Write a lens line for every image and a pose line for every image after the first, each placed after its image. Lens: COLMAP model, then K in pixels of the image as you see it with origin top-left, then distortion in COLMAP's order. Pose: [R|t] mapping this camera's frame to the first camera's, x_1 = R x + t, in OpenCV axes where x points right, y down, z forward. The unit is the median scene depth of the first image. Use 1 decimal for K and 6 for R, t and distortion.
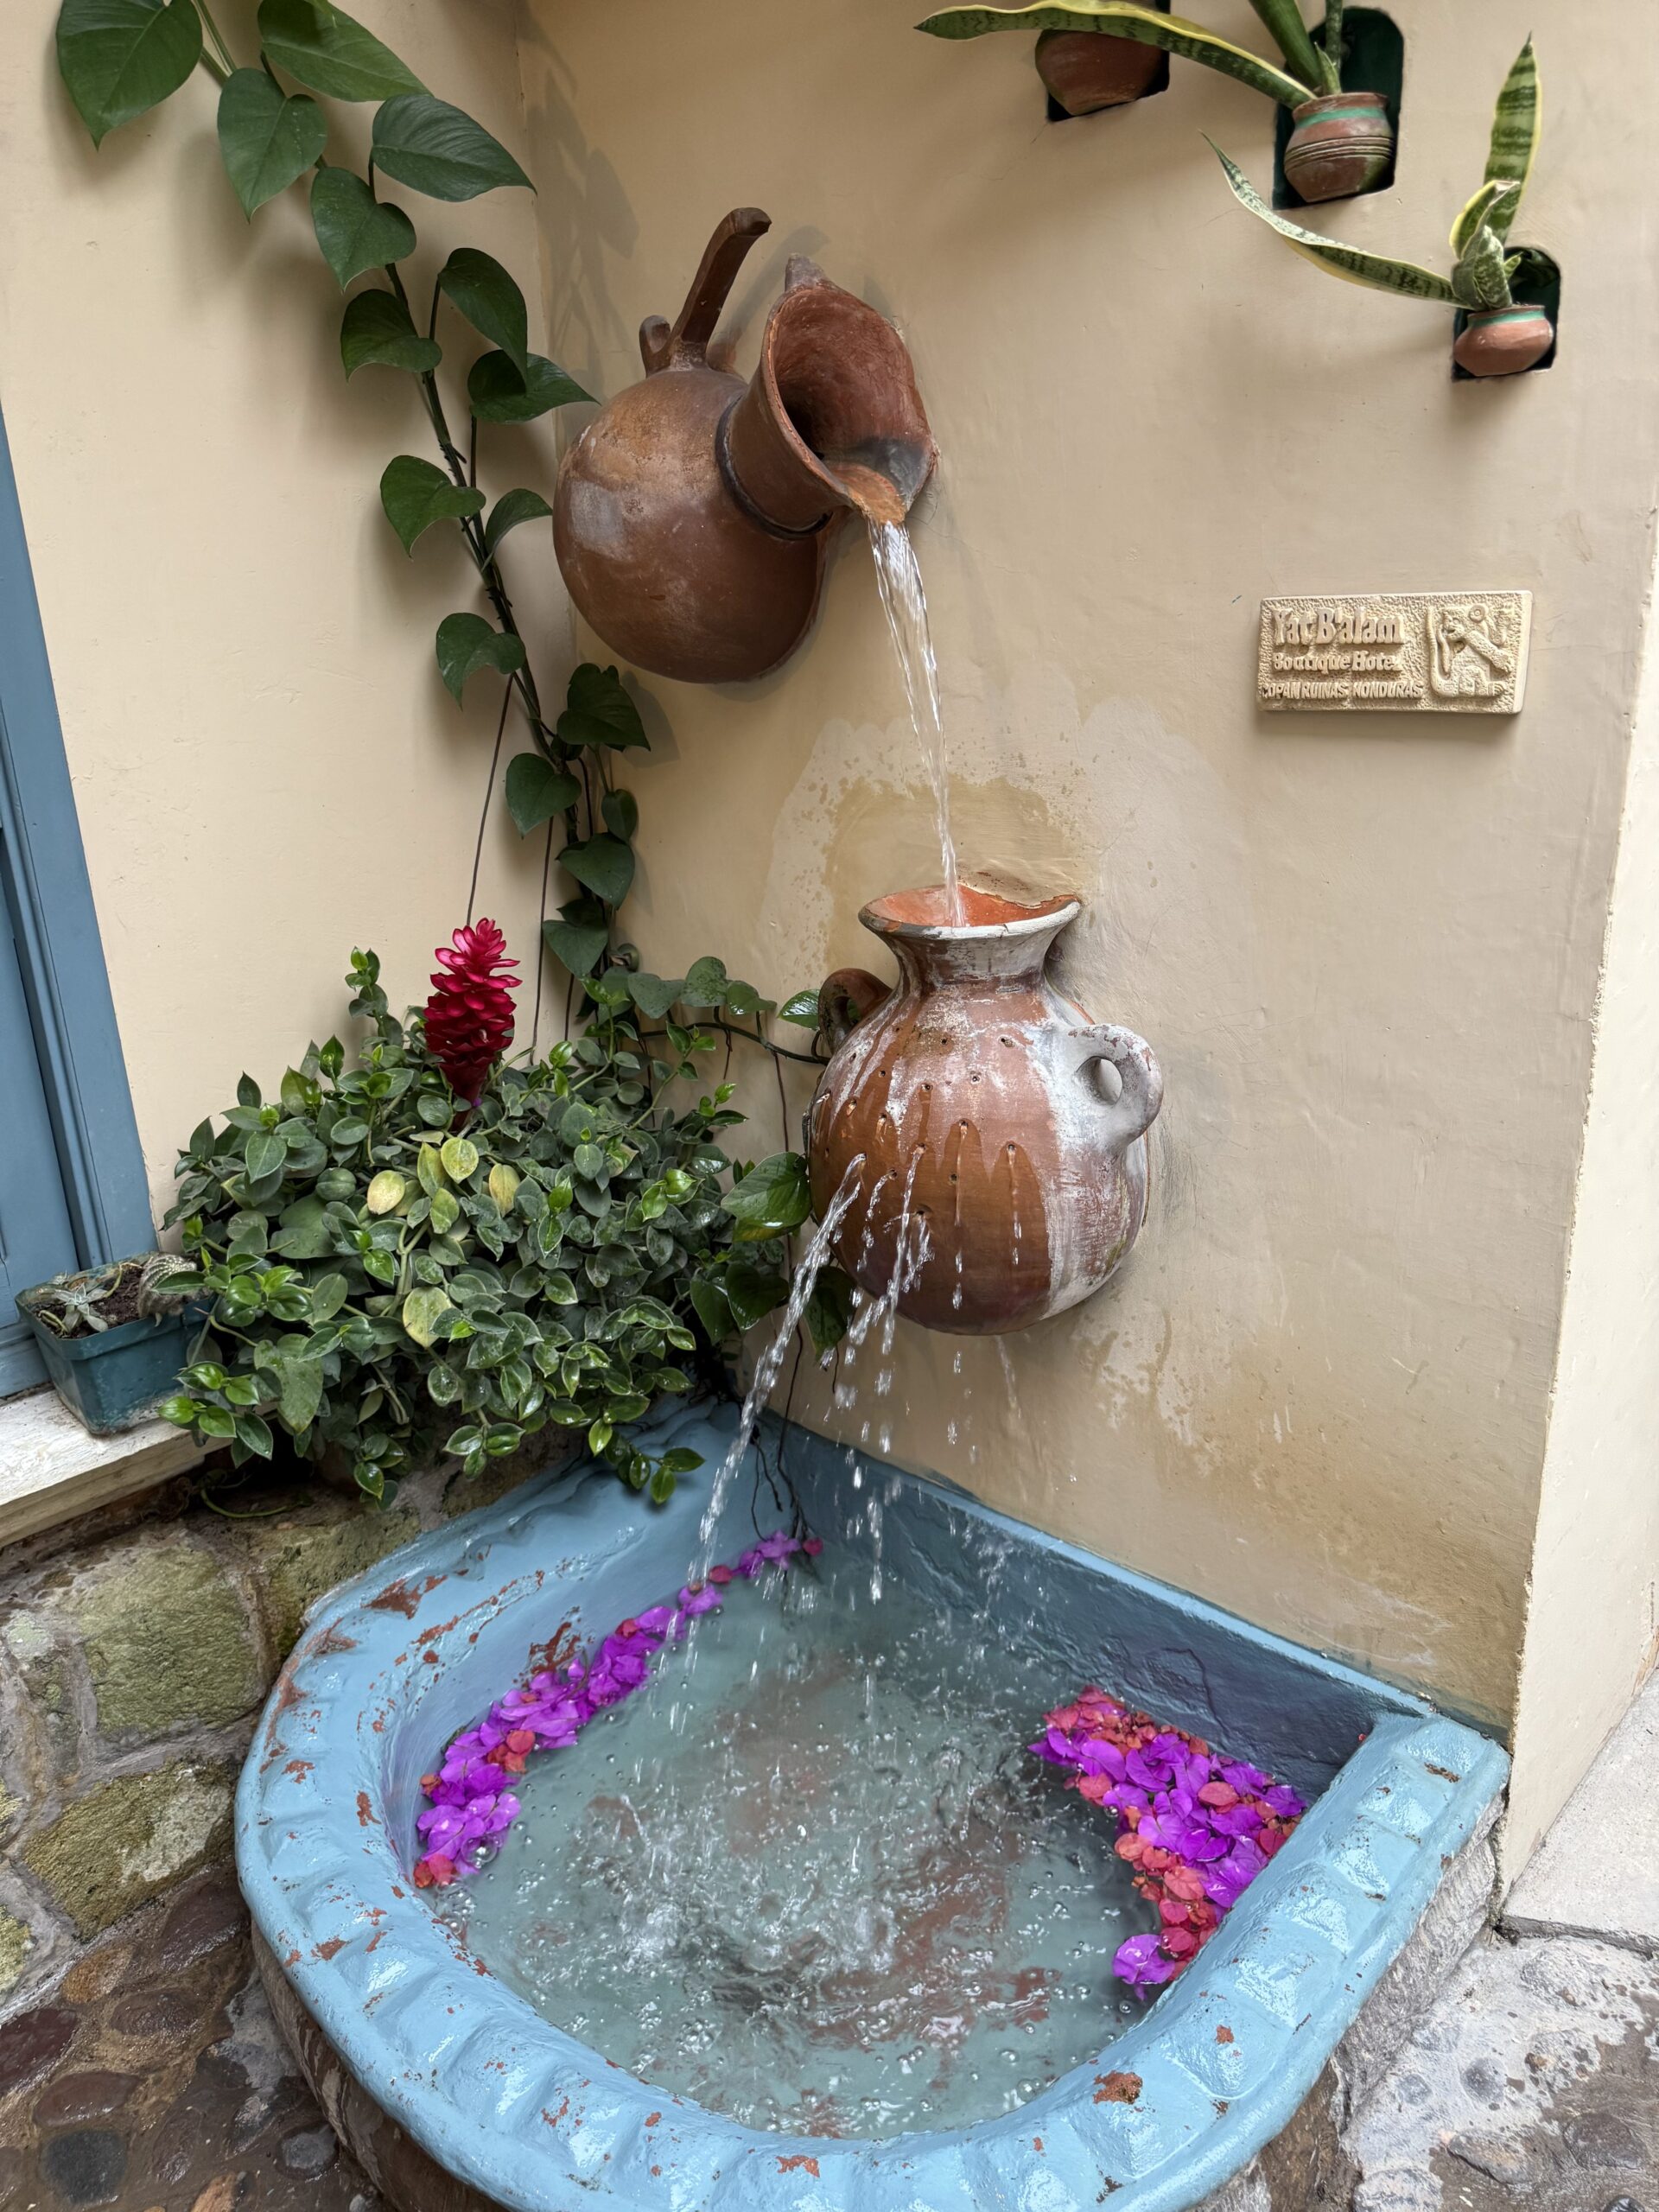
lens RADIAL K [[1562.2, 0, 838.7], [0, 1562.2, 1115.1], [0, 0, 1]] dist [0.088164, -0.124589]
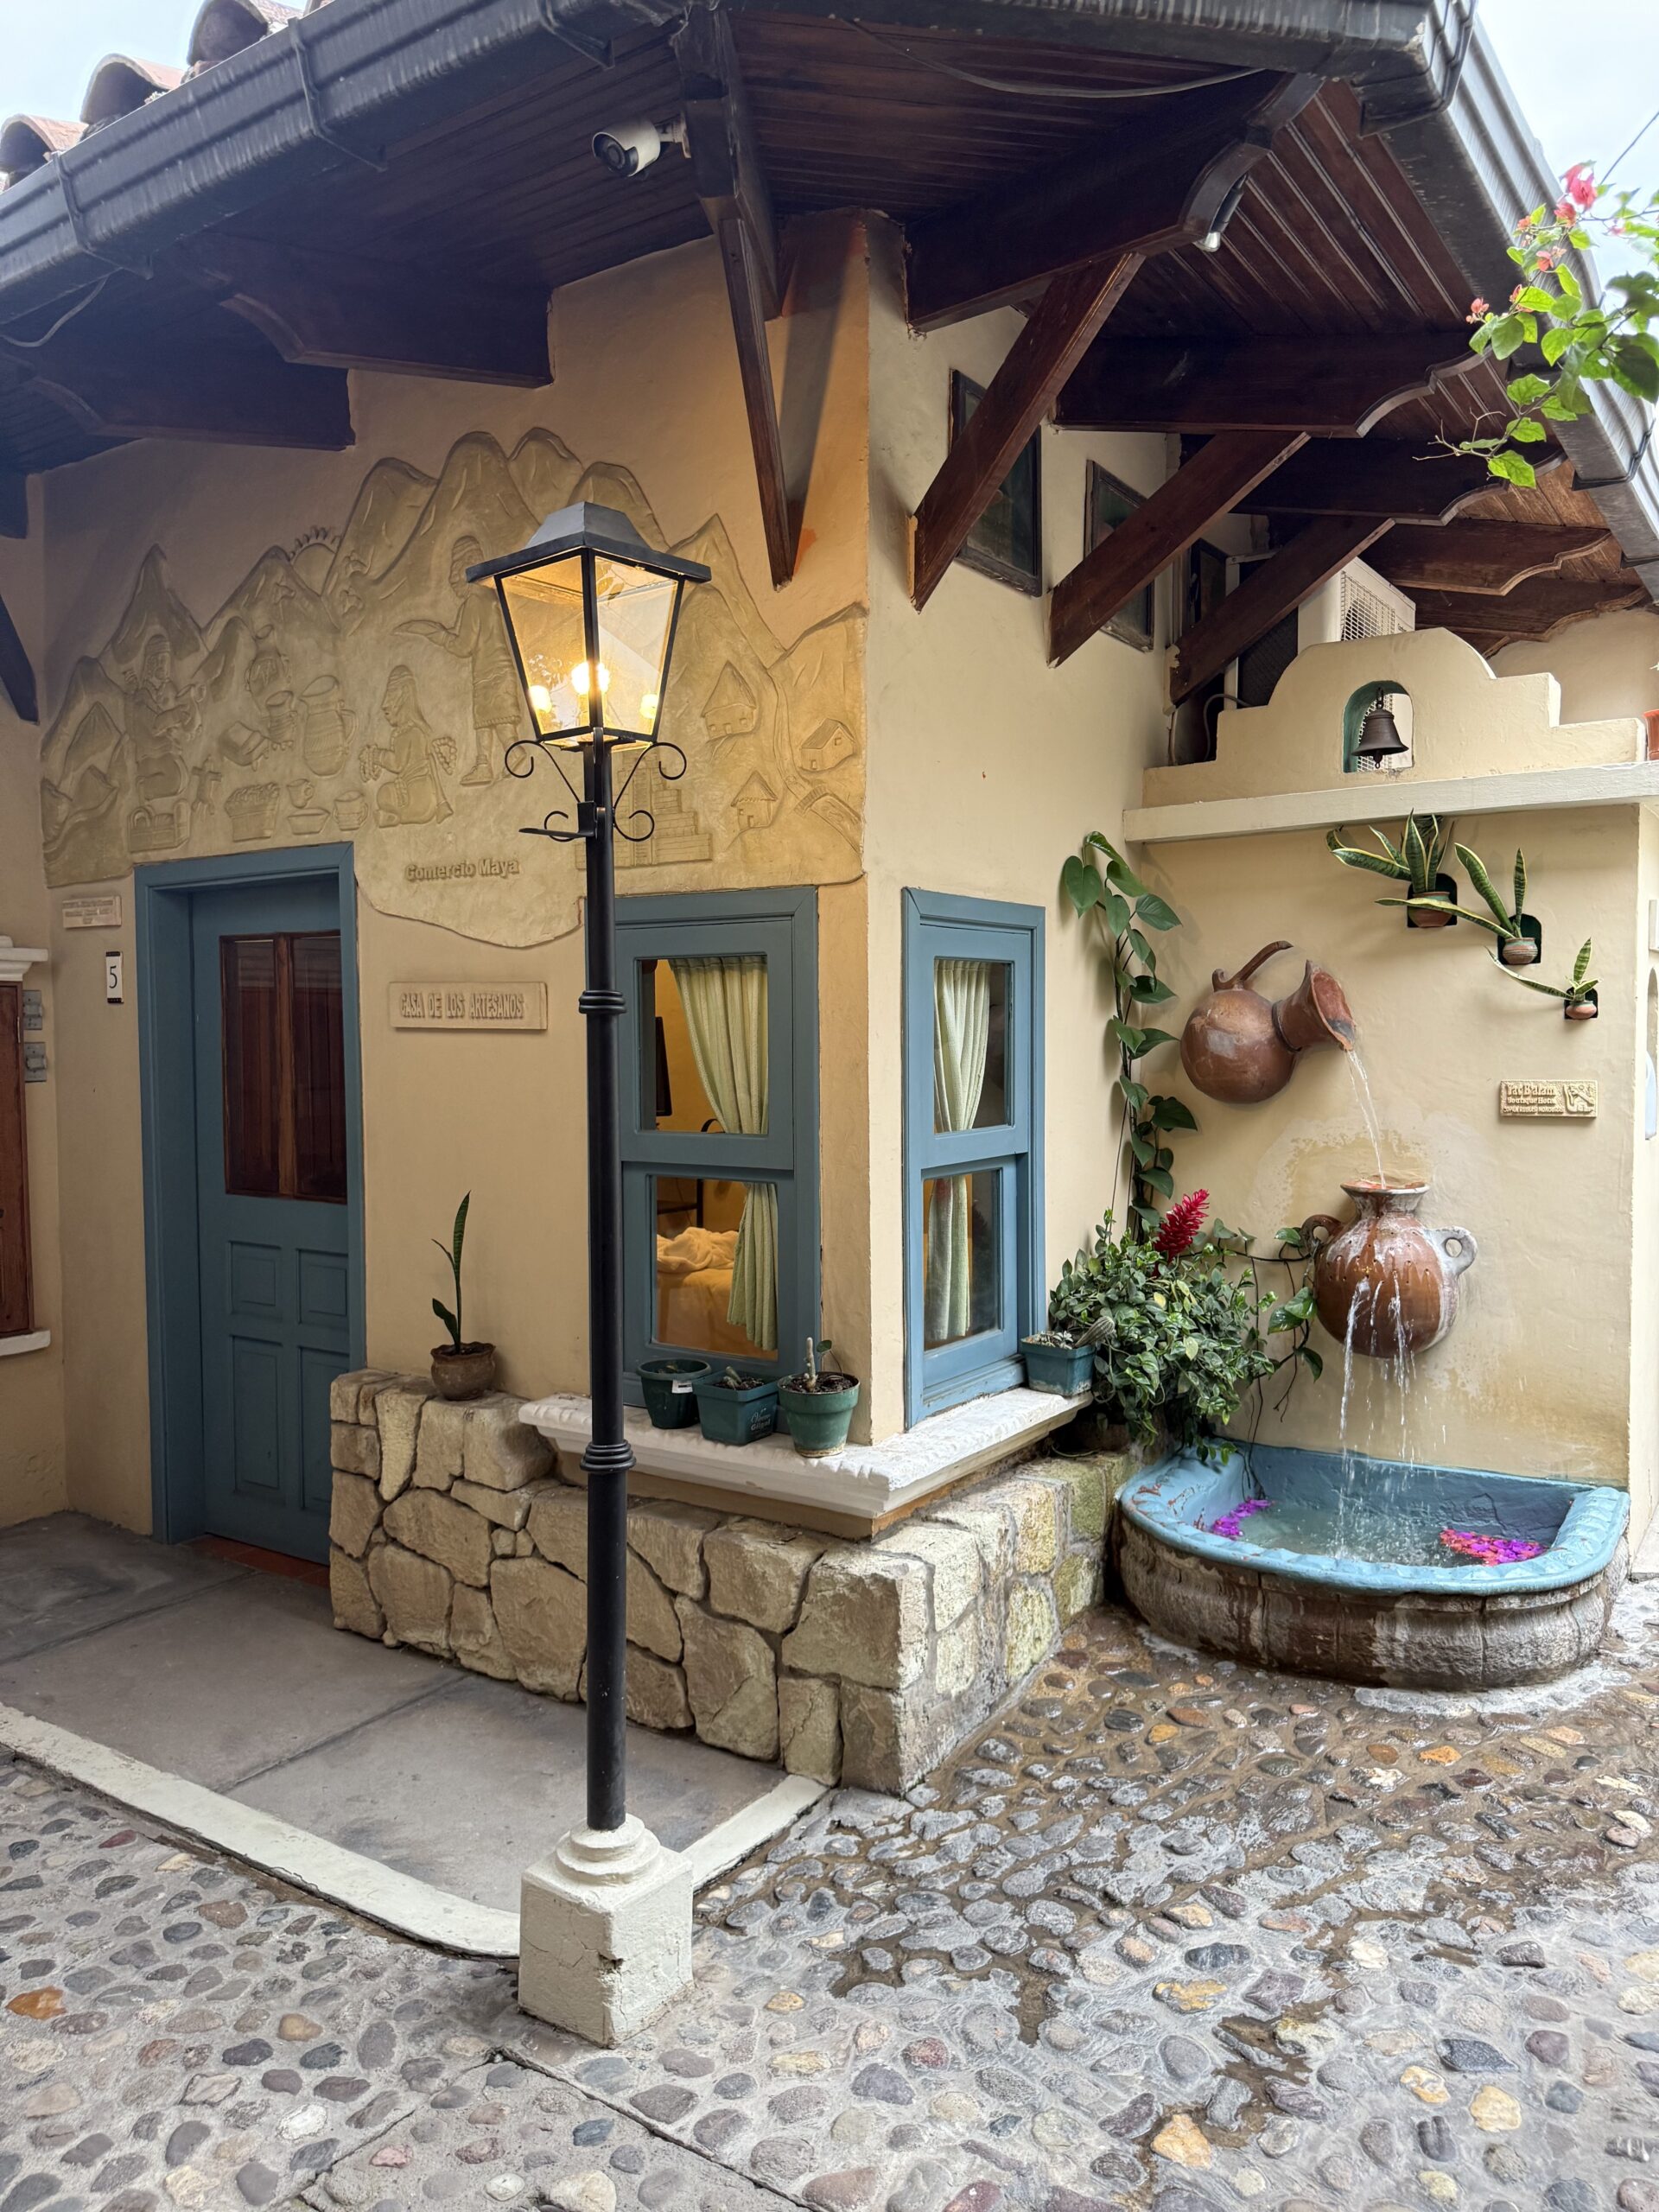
lens RADIAL K [[1554.3, 0, 829.5], [0, 1554.3, 1106.0], [0, 0, 1]] dist [0.139111, -0.253301]
pose [[0.983900, 0.019195, 0.177686, -1.270642], [0.030236, 0.962005, -0.271352, 0.416376], [-0.176143, 0.272356, 0.945936, -1.341880]]
